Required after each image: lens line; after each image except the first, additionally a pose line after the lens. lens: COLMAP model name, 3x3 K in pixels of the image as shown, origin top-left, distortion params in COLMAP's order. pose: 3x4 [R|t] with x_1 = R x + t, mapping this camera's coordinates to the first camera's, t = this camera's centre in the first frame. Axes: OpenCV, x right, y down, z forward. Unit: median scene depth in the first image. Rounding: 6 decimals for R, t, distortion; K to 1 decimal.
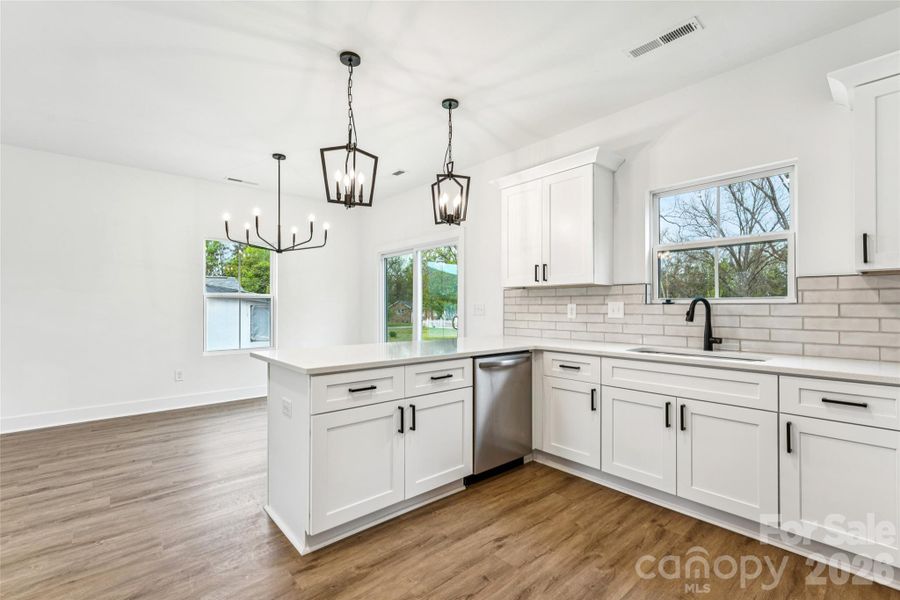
lens RADIAL K [[403.6, 0, 450.0], [0, 403.6, 300.0], [0, 0, 1]] dist [-0.000157, -0.000191]
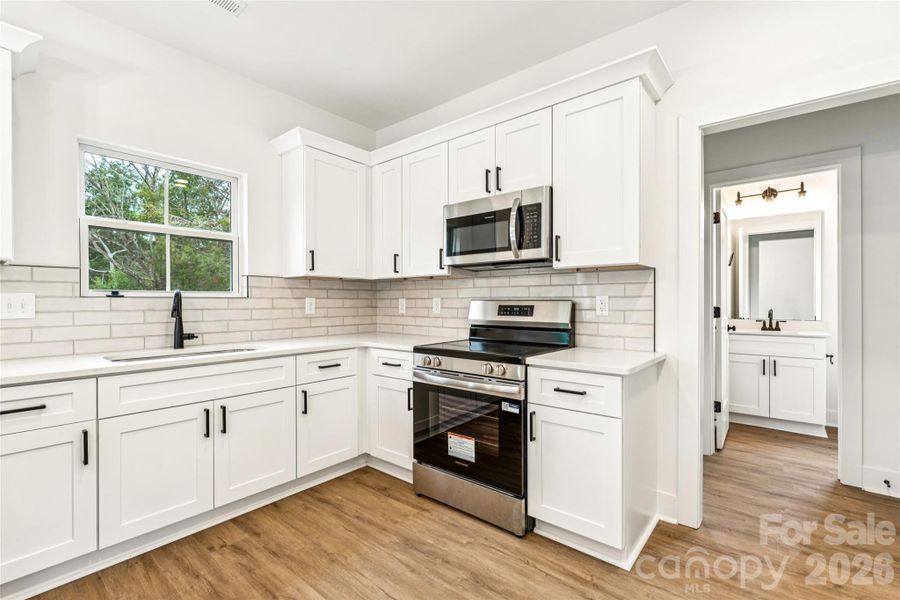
lens RADIAL K [[403.6, 0, 450.0], [0, 403.6, 300.0], [0, 0, 1]] dist [-0.000157, -0.000191]
pose [[-0.153989, 0.001670, 0.988071, -0.370669], [-0.016010, 0.999863, -0.004185, 0.009668], [-0.987943, -0.016463, -0.153941, 0.552418]]
